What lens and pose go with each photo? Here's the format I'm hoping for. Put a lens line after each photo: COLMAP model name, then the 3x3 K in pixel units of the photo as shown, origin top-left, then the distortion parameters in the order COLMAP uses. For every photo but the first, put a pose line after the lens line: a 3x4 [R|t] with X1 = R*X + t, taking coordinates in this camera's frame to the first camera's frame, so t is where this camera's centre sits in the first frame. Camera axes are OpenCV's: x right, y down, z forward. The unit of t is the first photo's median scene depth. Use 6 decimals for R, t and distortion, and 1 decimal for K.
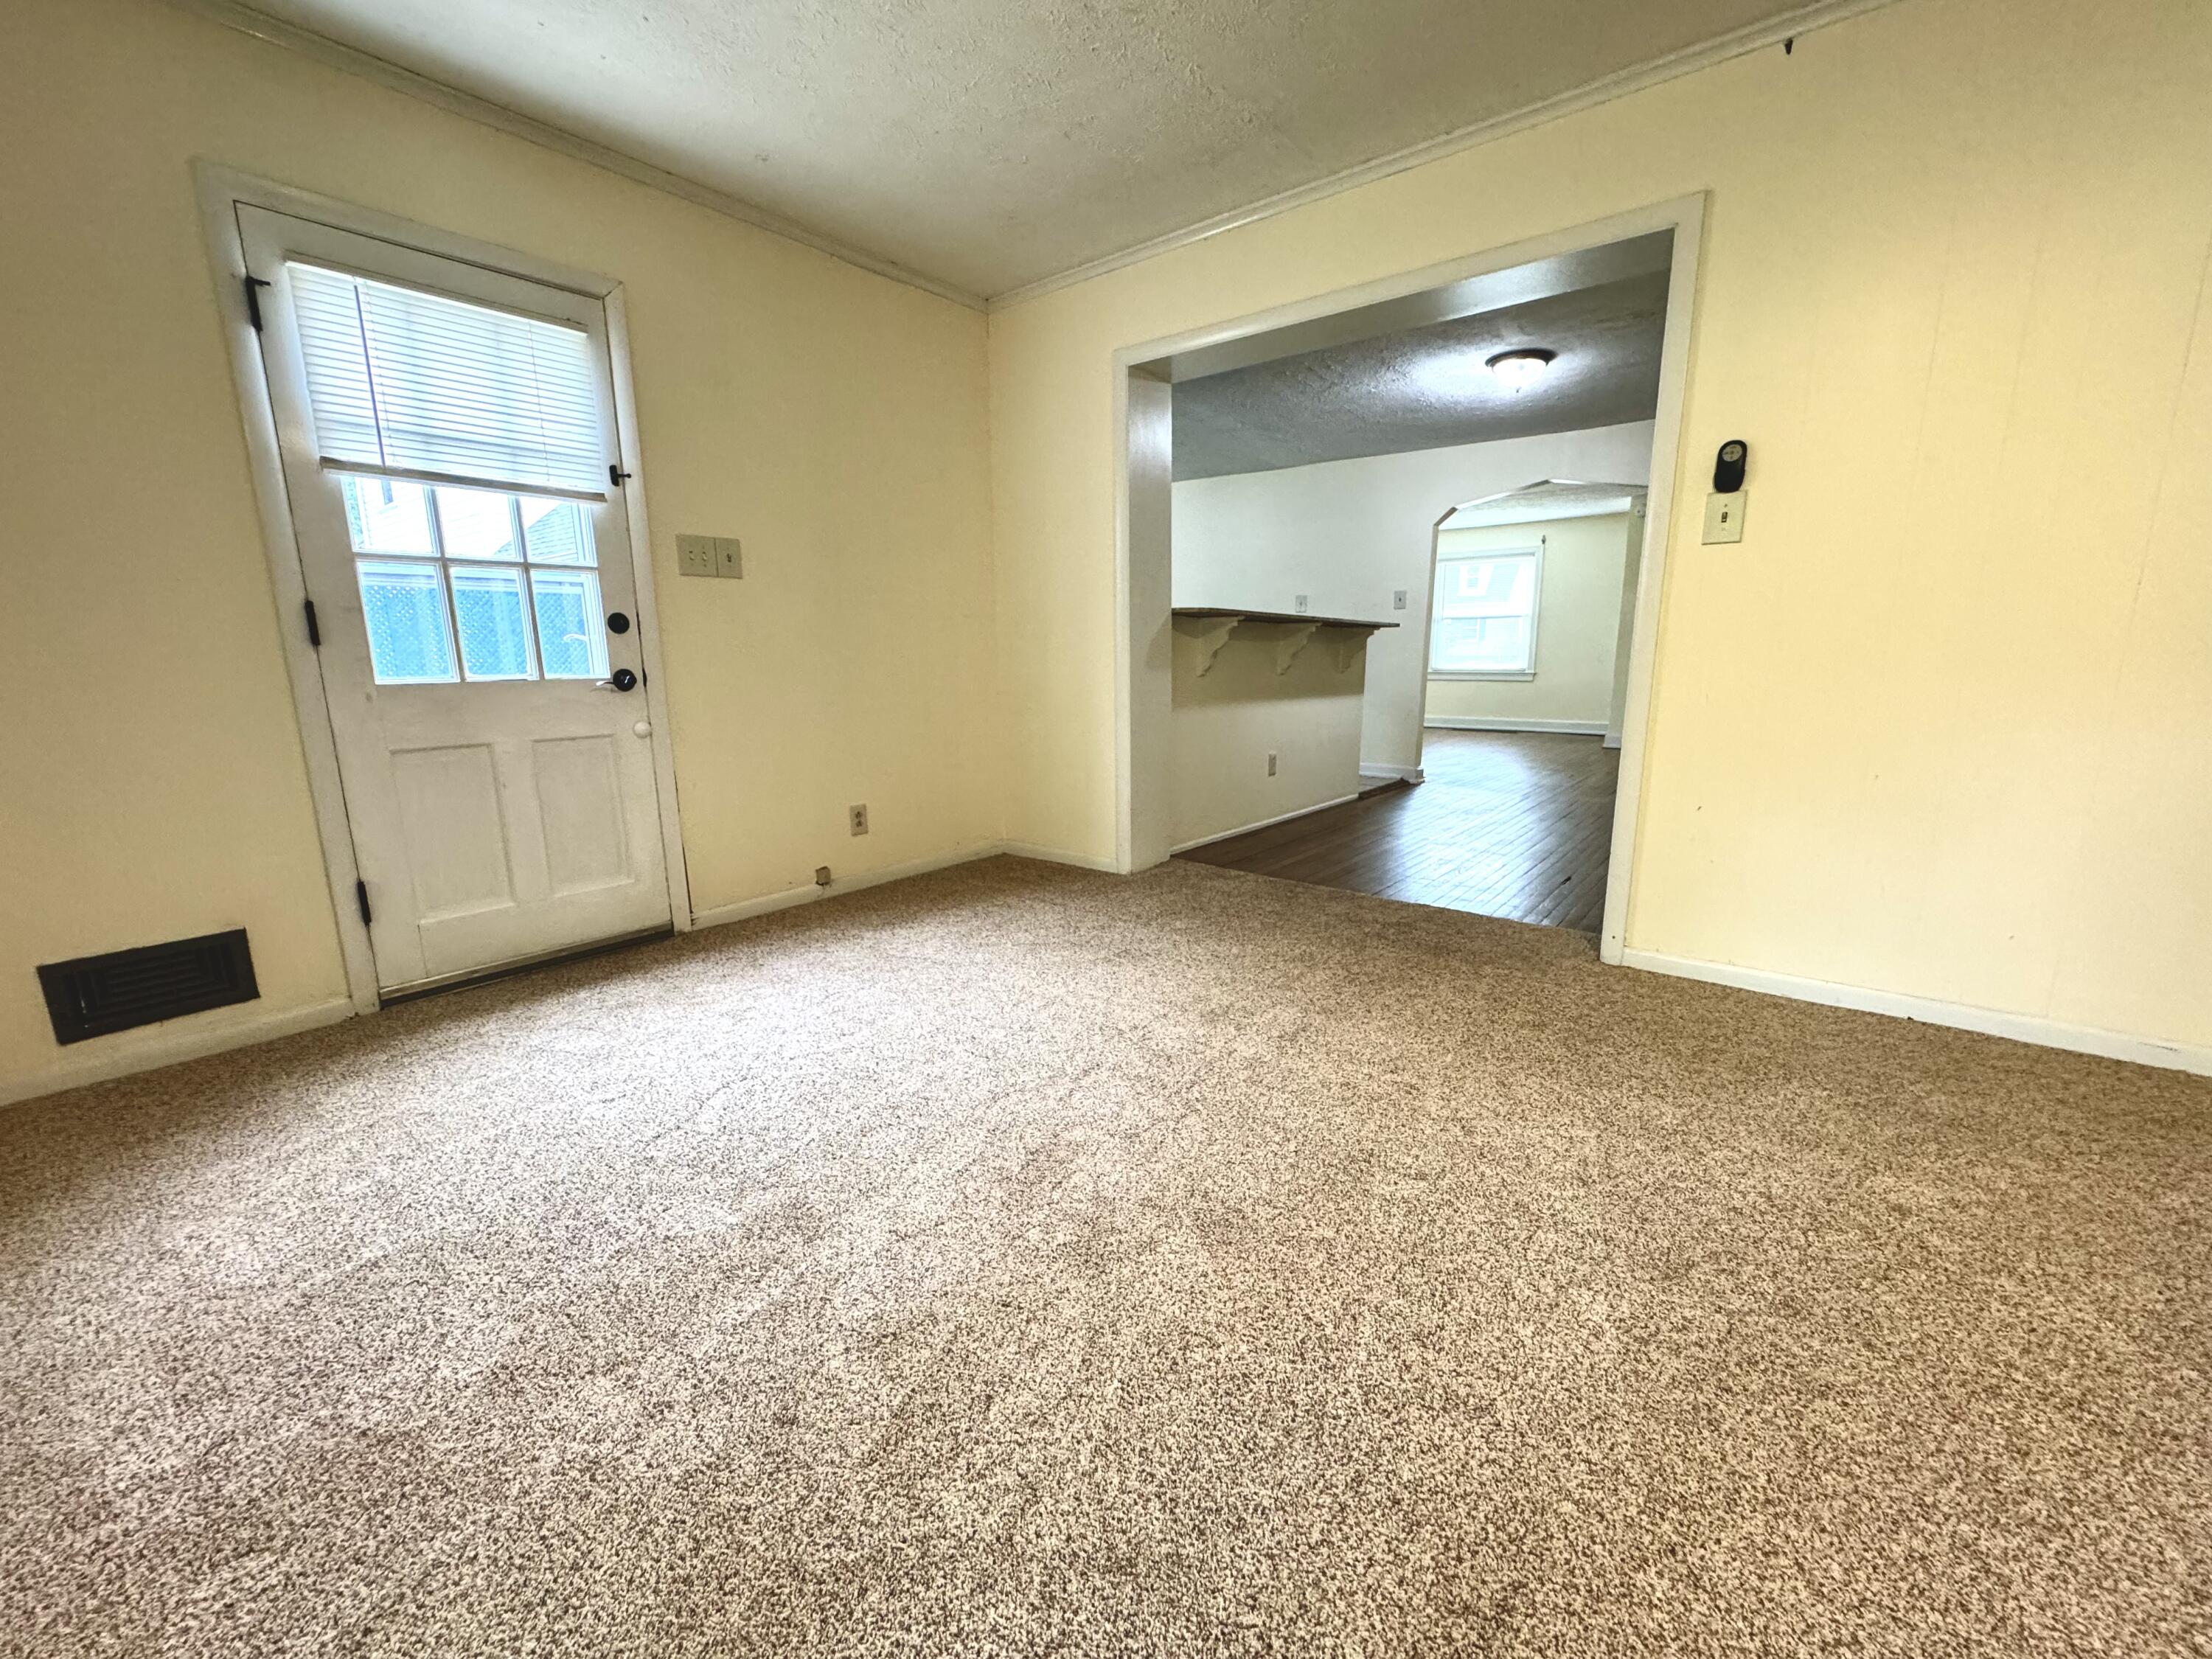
lens RADIAL K [[882.7, 0, 1105.5], [0, 882.7, 830.2], [0, 0, 1]] dist [-0.003797, 0.000406]
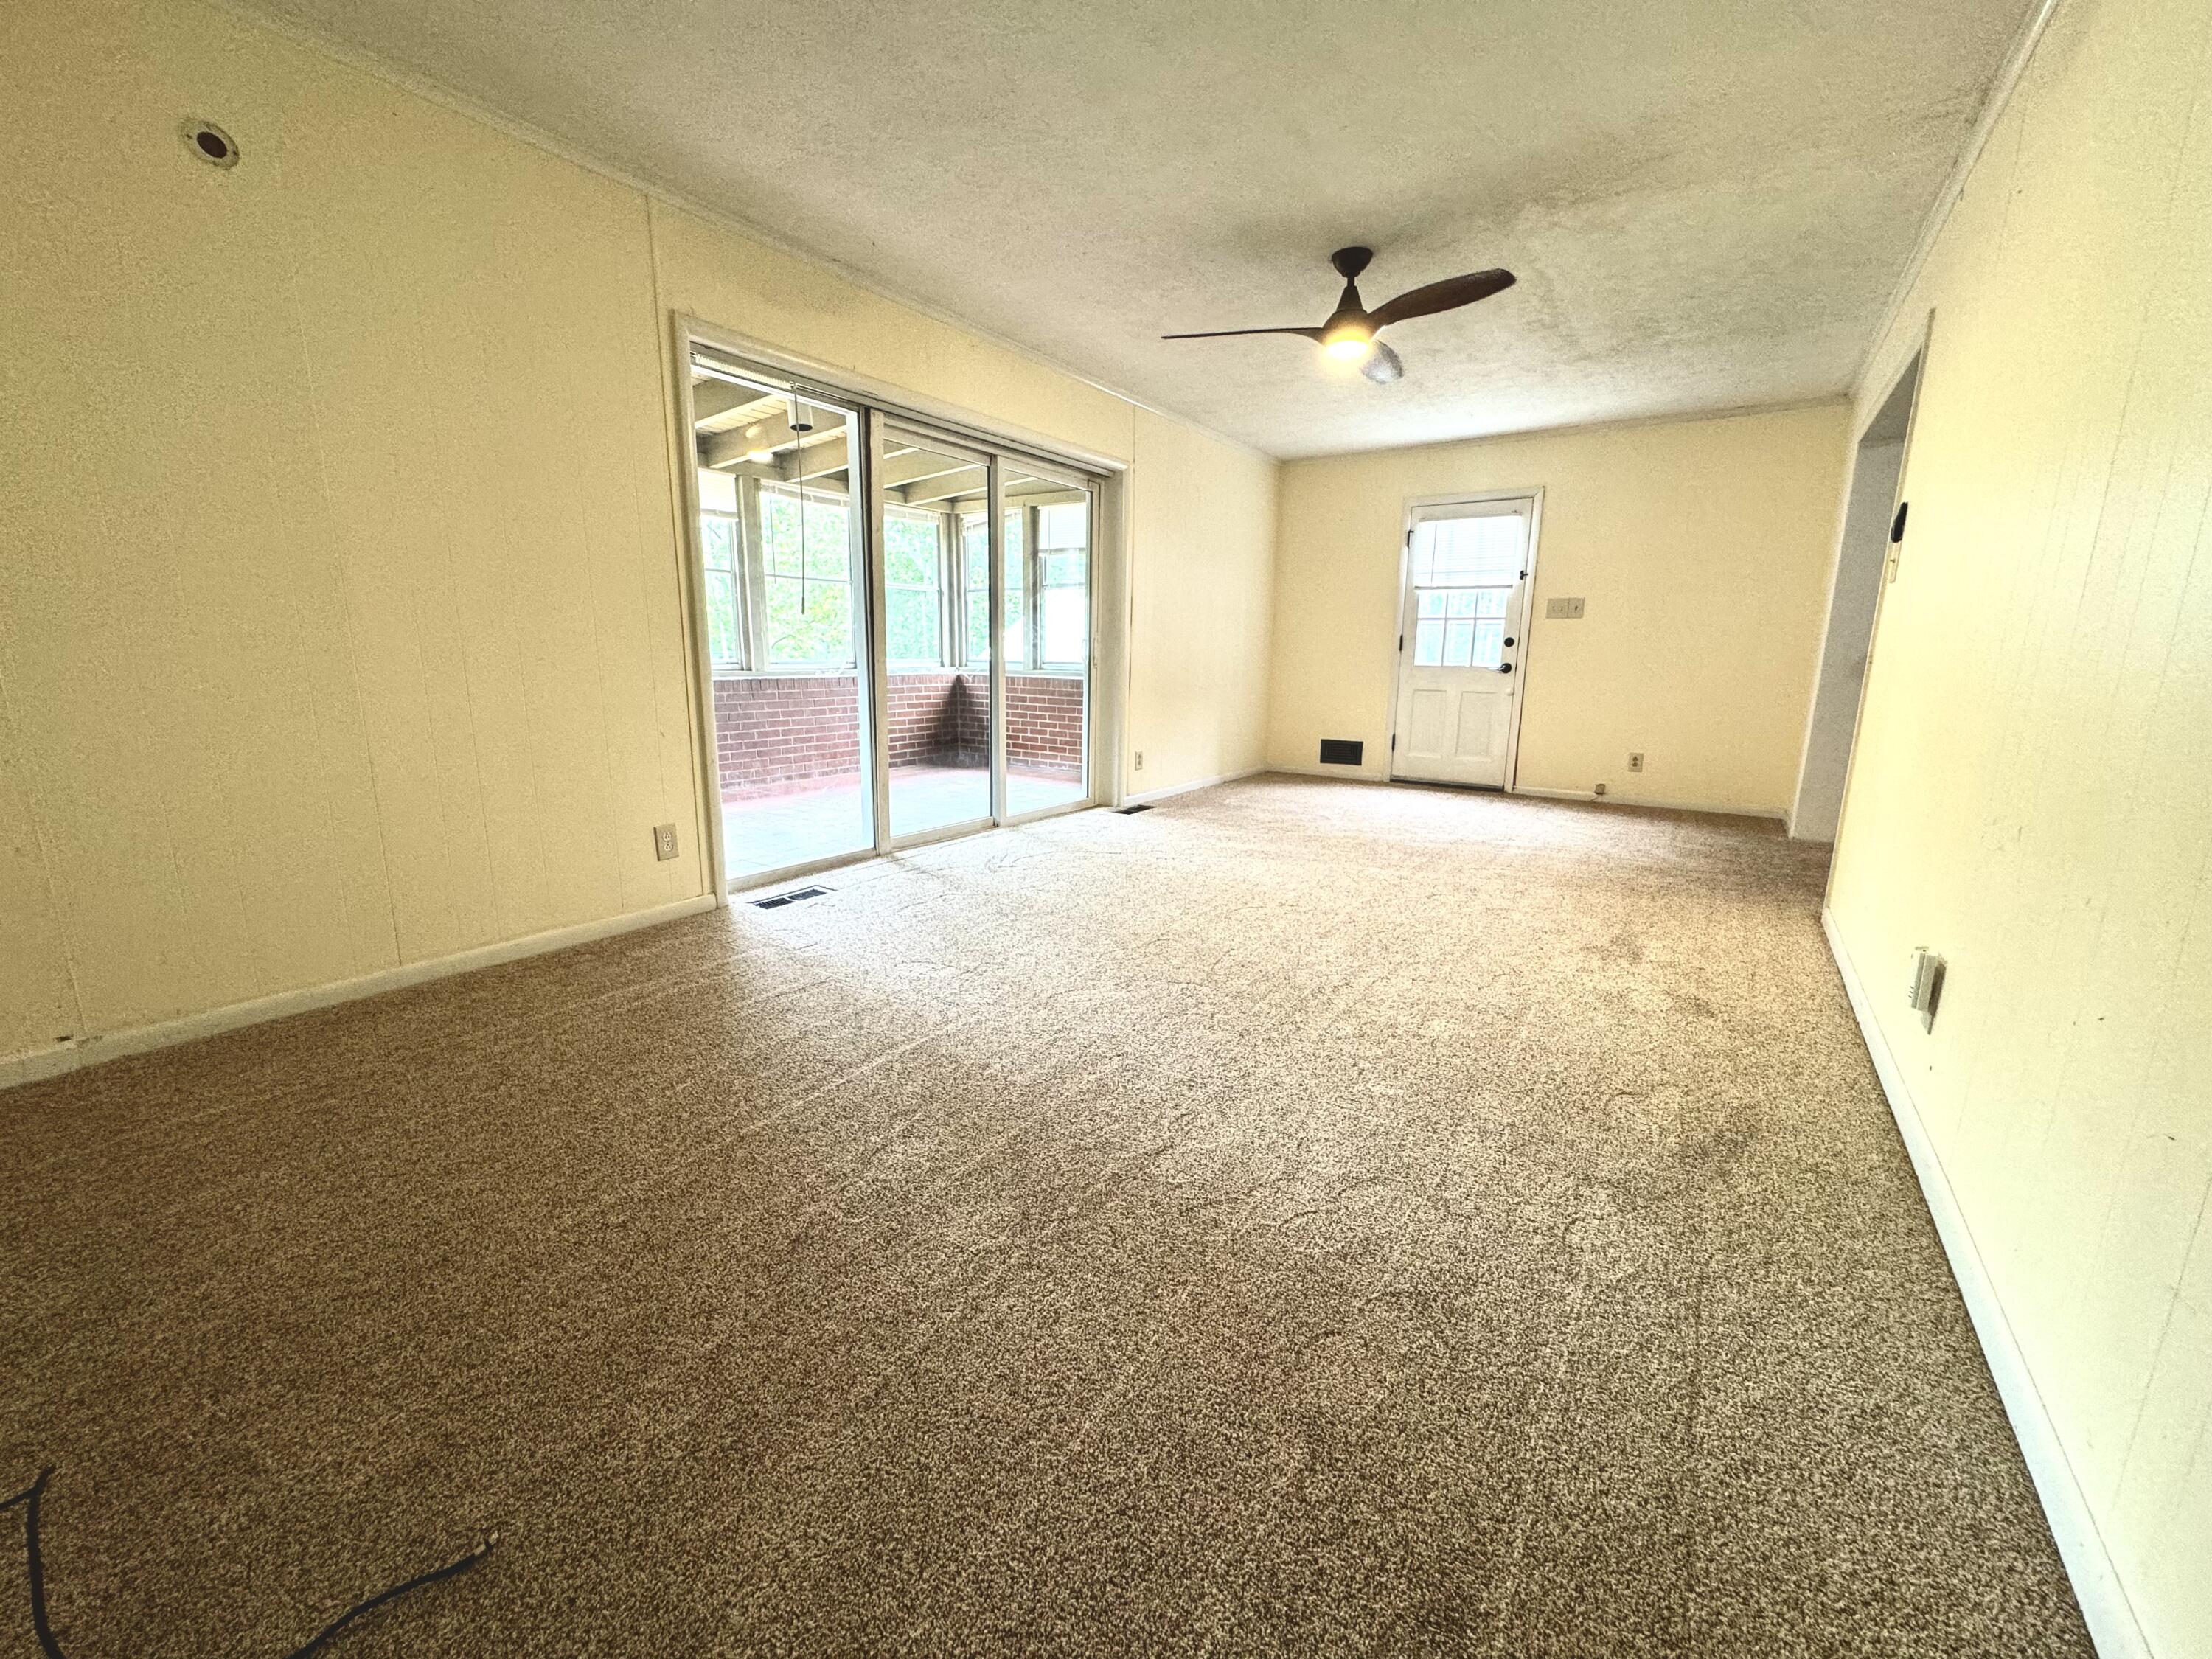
lens RADIAL K [[882.7, 0, 1103.2], [0, 882.7, 824.1], [0, 0, 1]] dist [-0.003797, 0.000406]
pose [[0.069635, 0.204657, -0.976354, 1.635569], [-0.212838, 0.959242, 0.185890, 0.006116], [0.974603, 0.194861, 0.110355, -0.138042]]
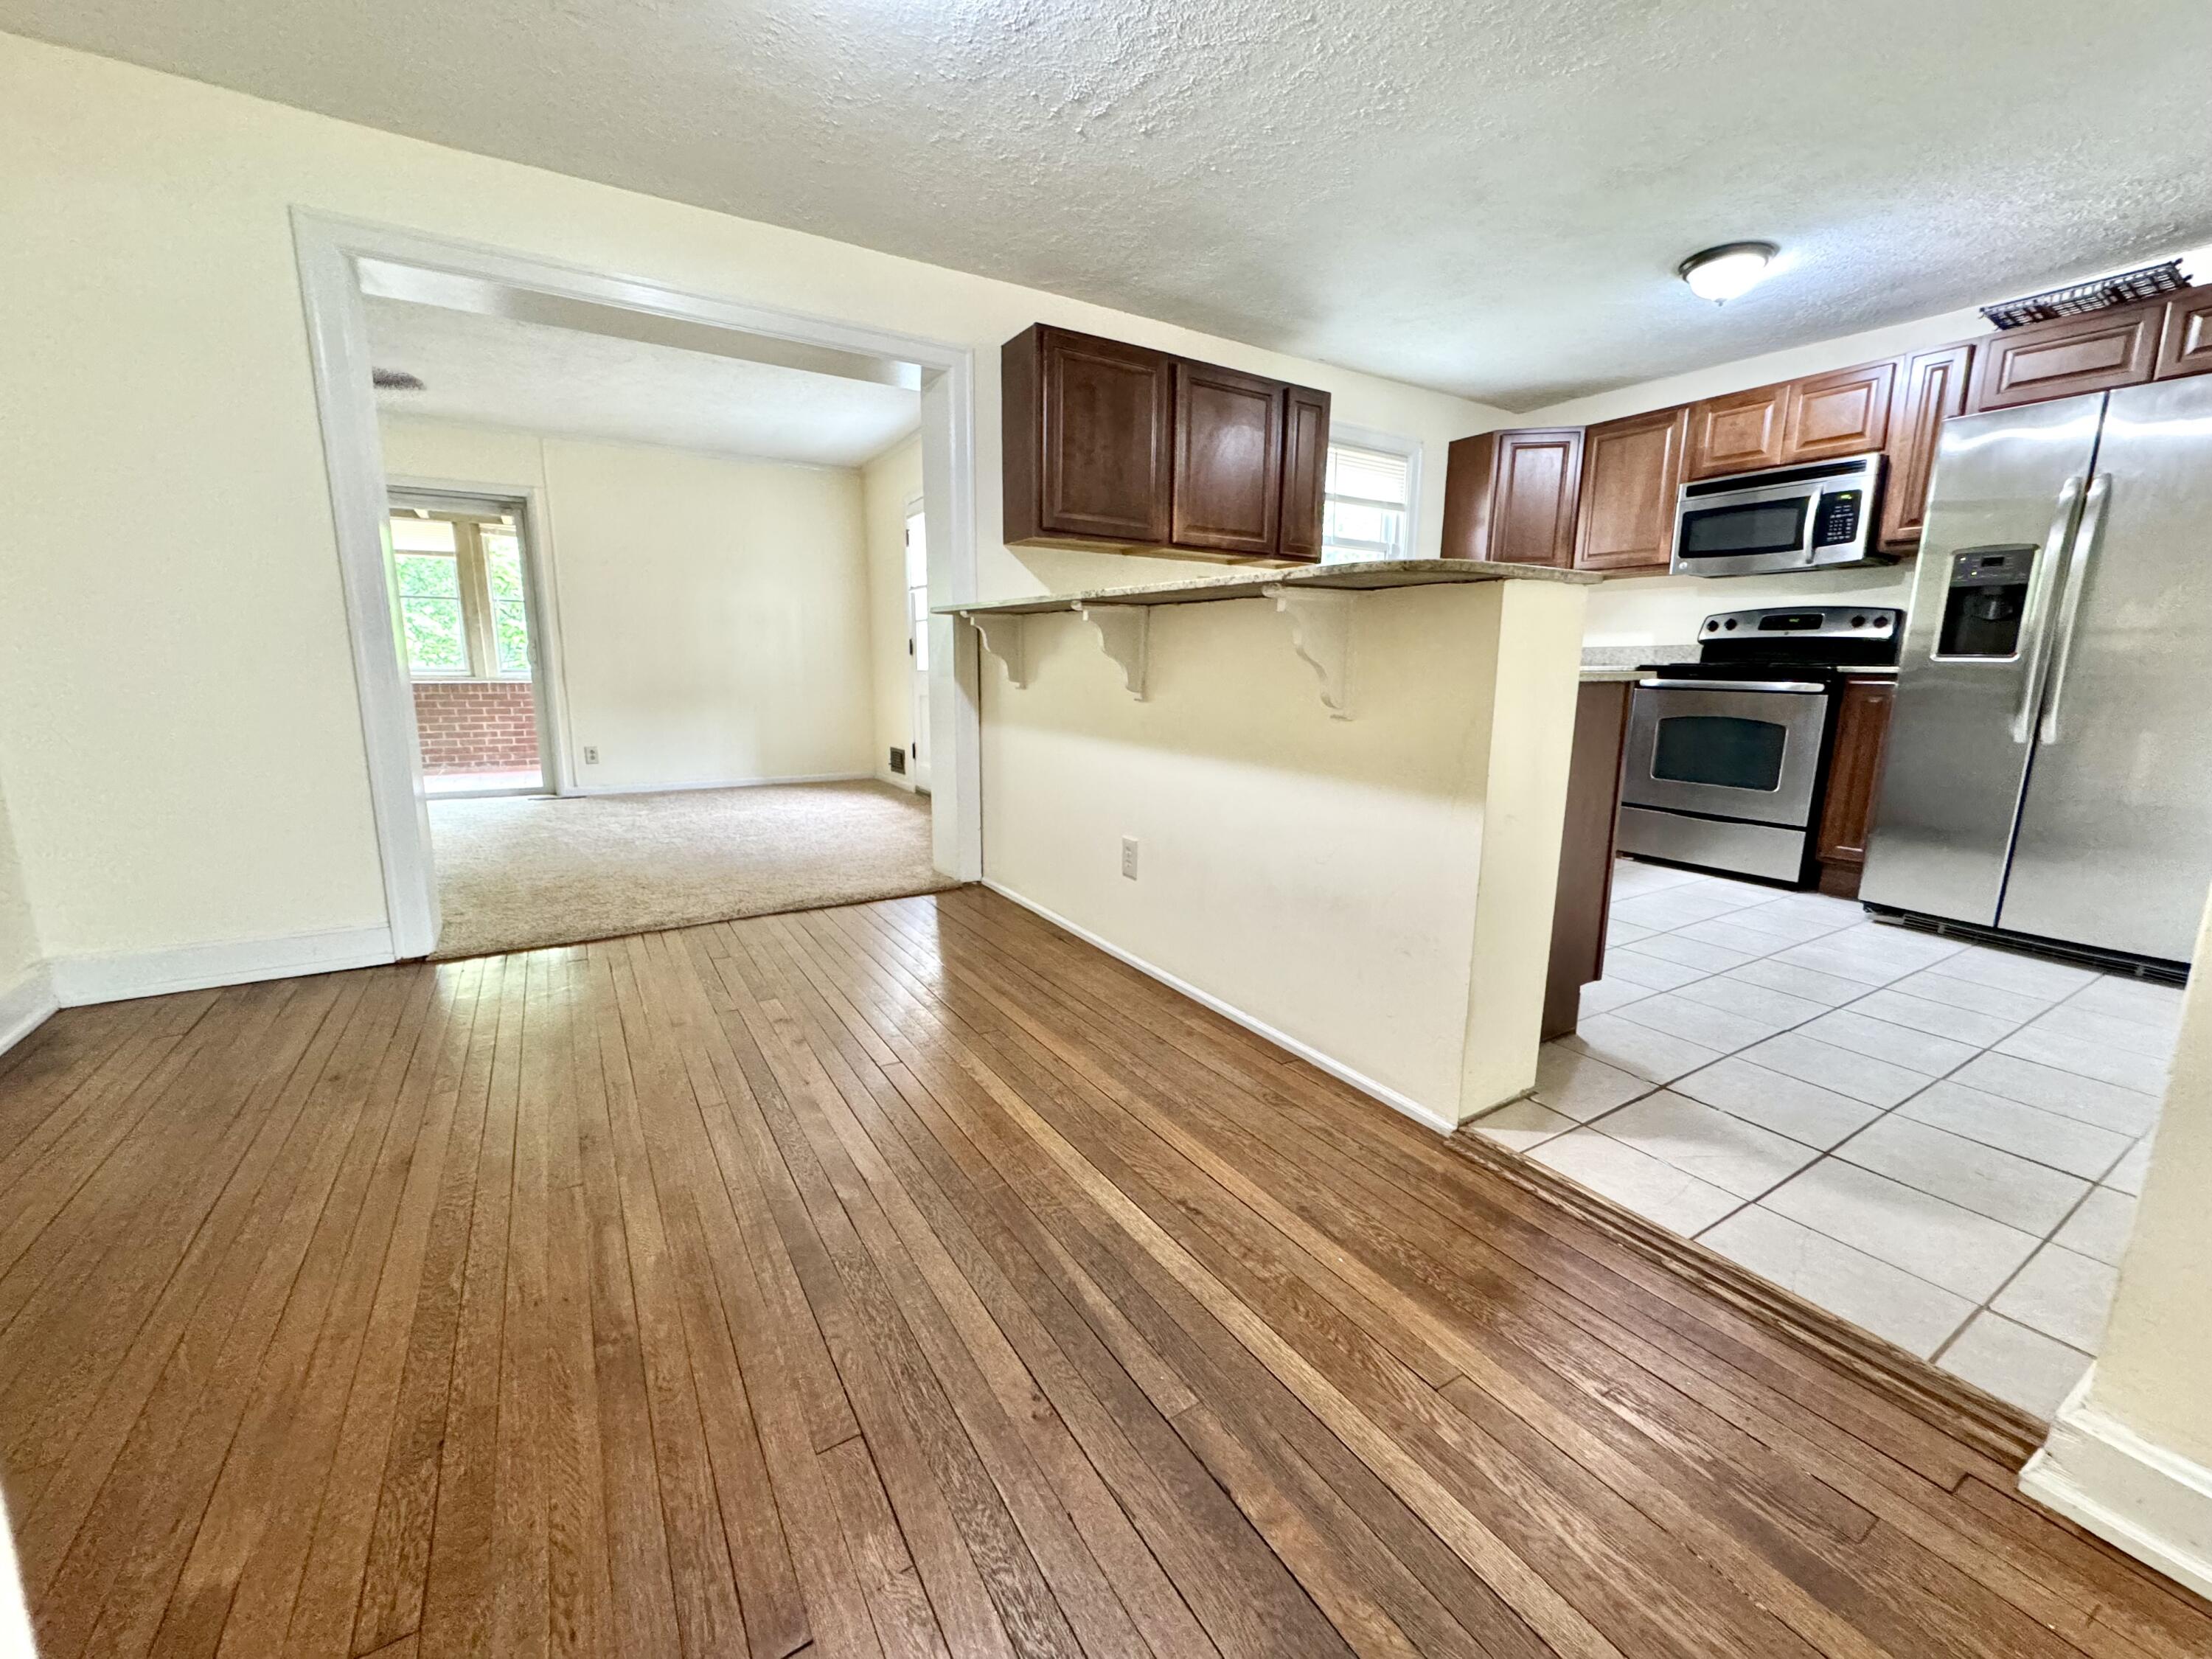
lens RADIAL K [[882.7, 0, 1098.7], [0, 882.7, 824.9], [0, 0, 1]] dist [-0.003797, 0.000406]
pose [[-0.343863, 0.170092, -0.923486, 1.272502], [-0.192948, 0.949674, 0.246760, -0.409547], [0.918983, 0.263036, -0.293738, 2.040868]]
